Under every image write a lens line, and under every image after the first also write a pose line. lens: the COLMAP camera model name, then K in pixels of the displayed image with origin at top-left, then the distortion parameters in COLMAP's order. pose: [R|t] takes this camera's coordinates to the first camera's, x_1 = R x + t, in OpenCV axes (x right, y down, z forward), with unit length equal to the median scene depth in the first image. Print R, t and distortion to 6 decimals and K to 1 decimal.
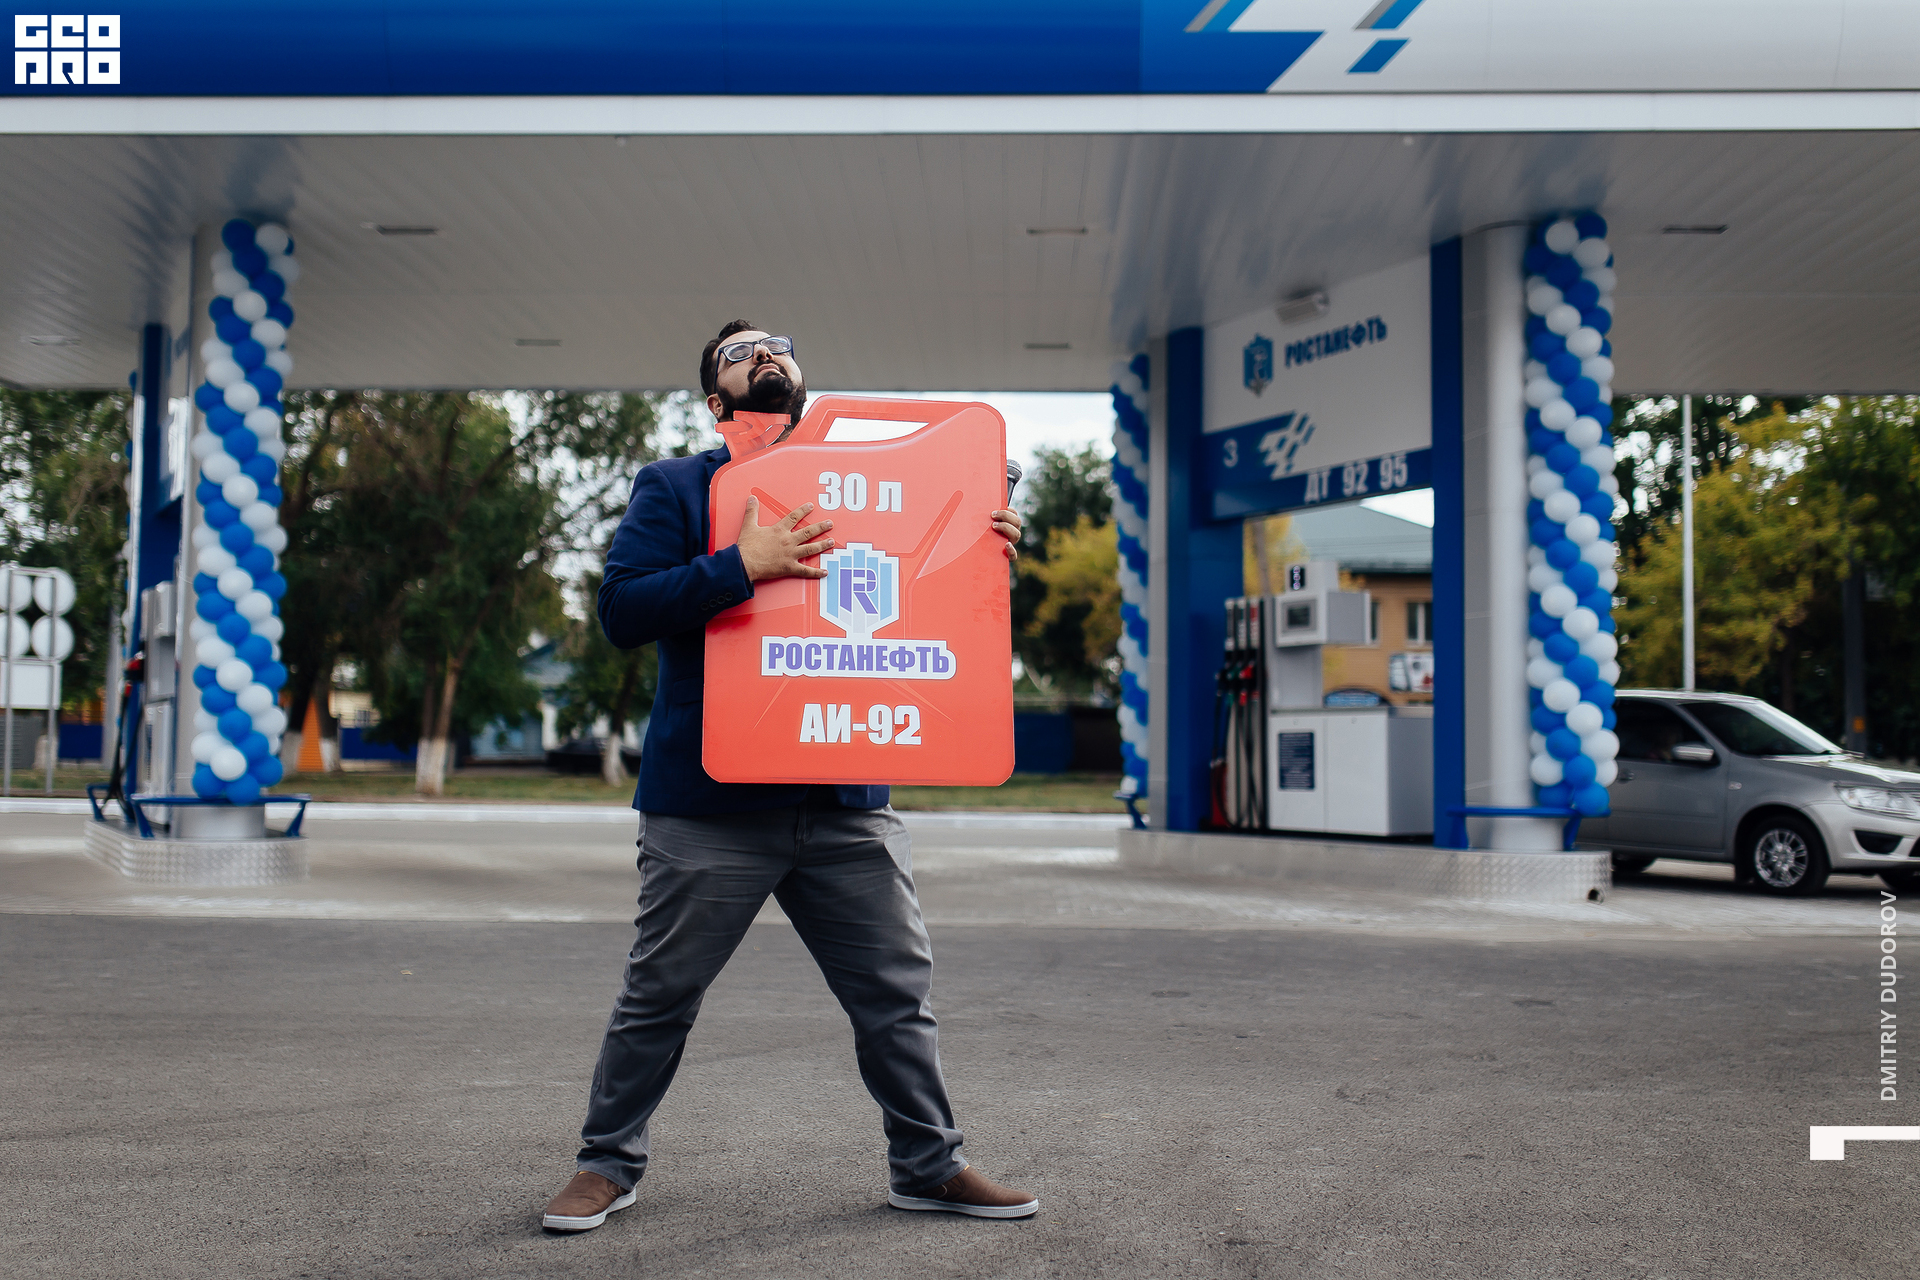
lens RADIAL K [[1867.5, 0, 954.4], [0, 1867.5, 631.5], [0, 0, 1]] dist [-0.003436, 0.014575]
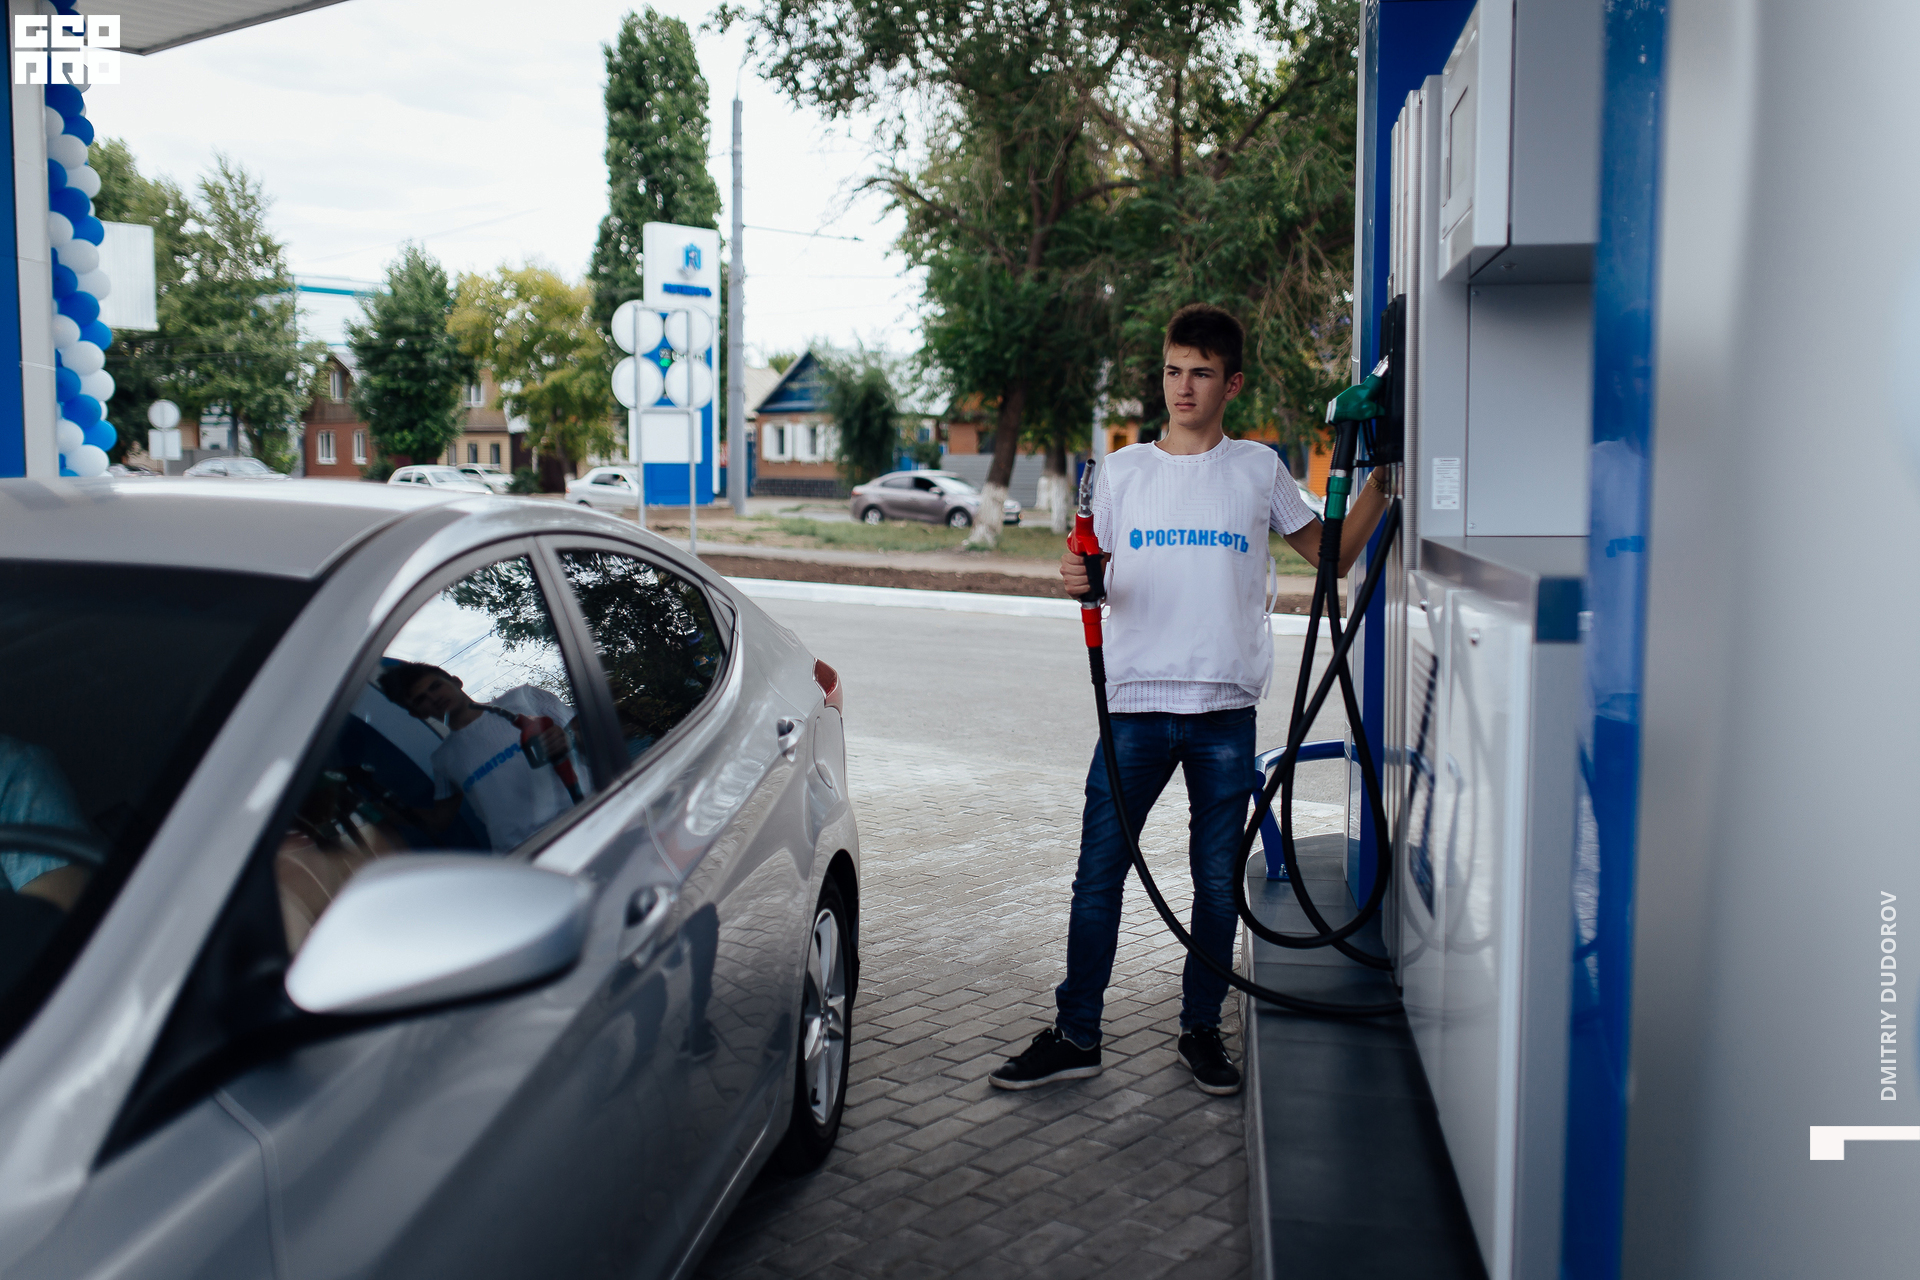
lens RADIAL K [[1821.1, 0, 953.3], [0, 1821.1, 631.3], [0, 0, 1]] dist [-0.003643, 0.009229]
pose [[0.800772, 0.047575, -0.597077, 0.260754], [0.041482, 0.990042, 0.134520, 0.018729], [0.597531, -0.132487, 0.790825, 0.756487]]
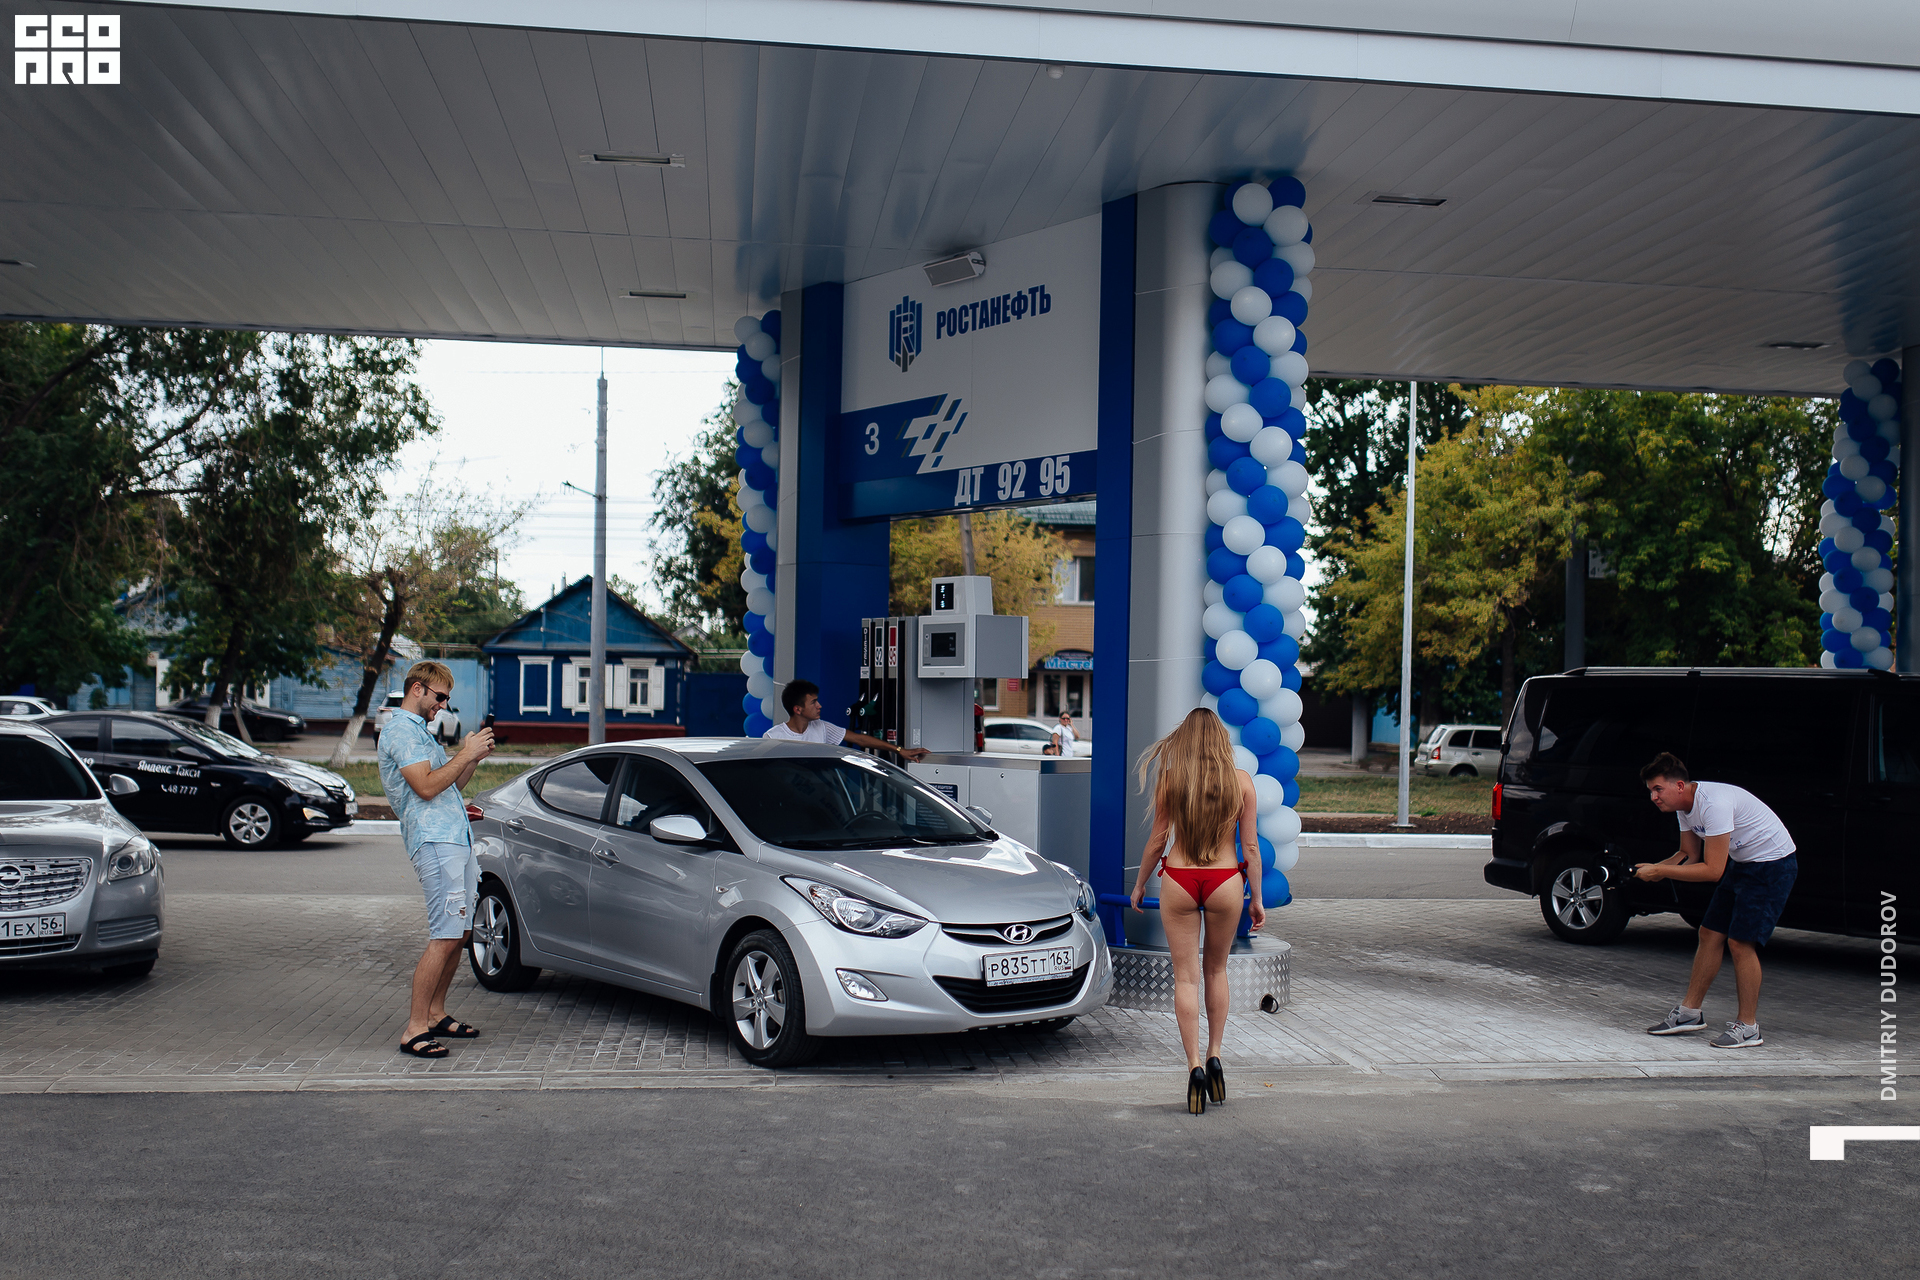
lens RADIAL K [[1981.3, 0, 1017.6], [0, 1981.3, 665.6], [0, 0, 1]] dist [-0.000937, -0.002872]
pose [[0.984664, 0.012618, 0.174002, 0.062743], [-0.021126, 0.998665, 0.047132, -0.039696], [-0.173175, -0.050085, 0.983617, 0.128661]]
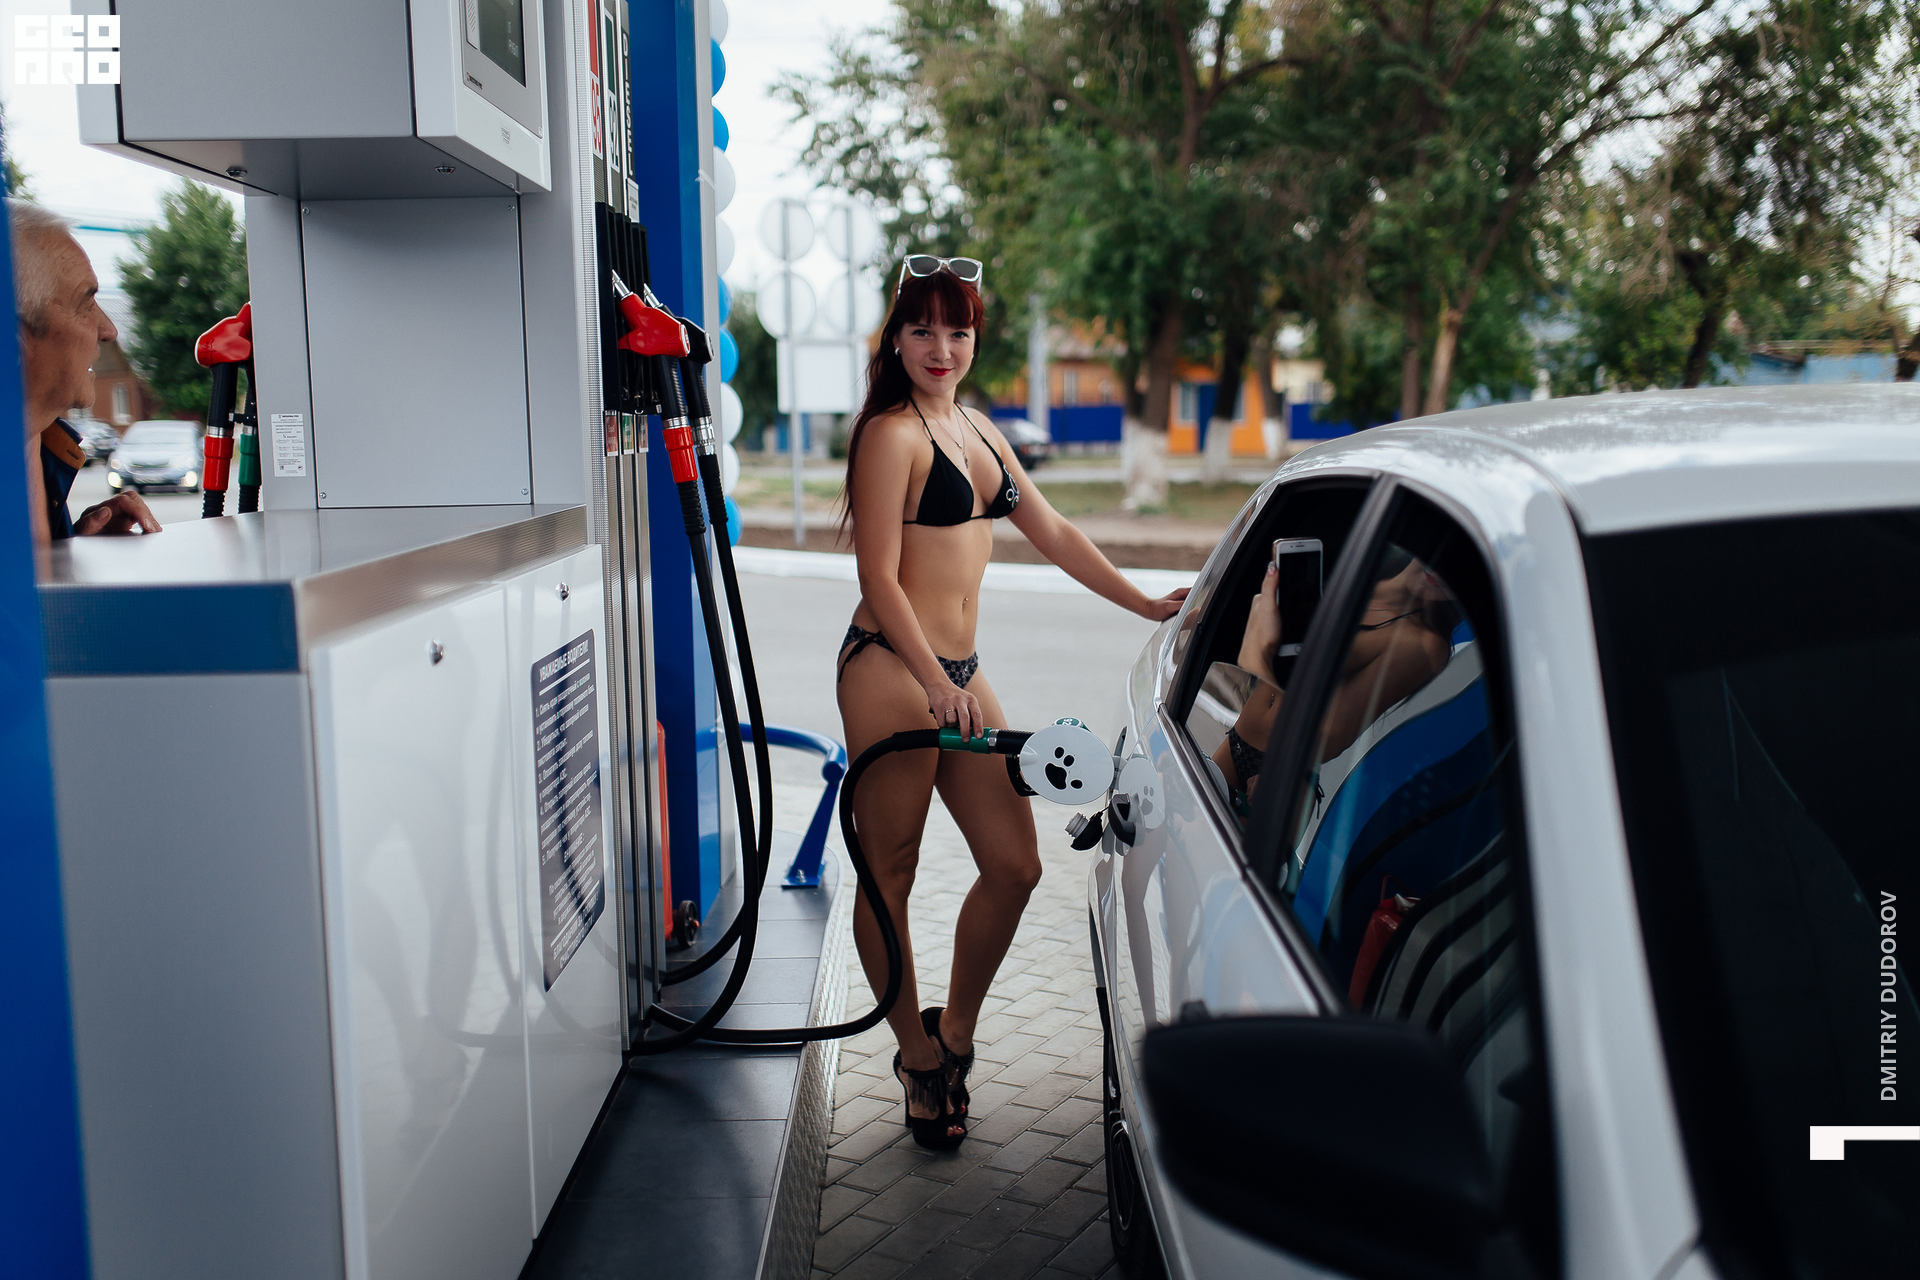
lens RADIAL K [[1837.4, 0, 960.0], [0, 1837.4, 640.0], [0, 0, 1]] dist [0.002656, 0.002476]
pose [[0.879414, 0.035426, -0.474739, -0.272053], [0.053784, 0.983449, 0.173016, 0.019779], [0.473011, -0.177686, 0.862953, 0.867452]]
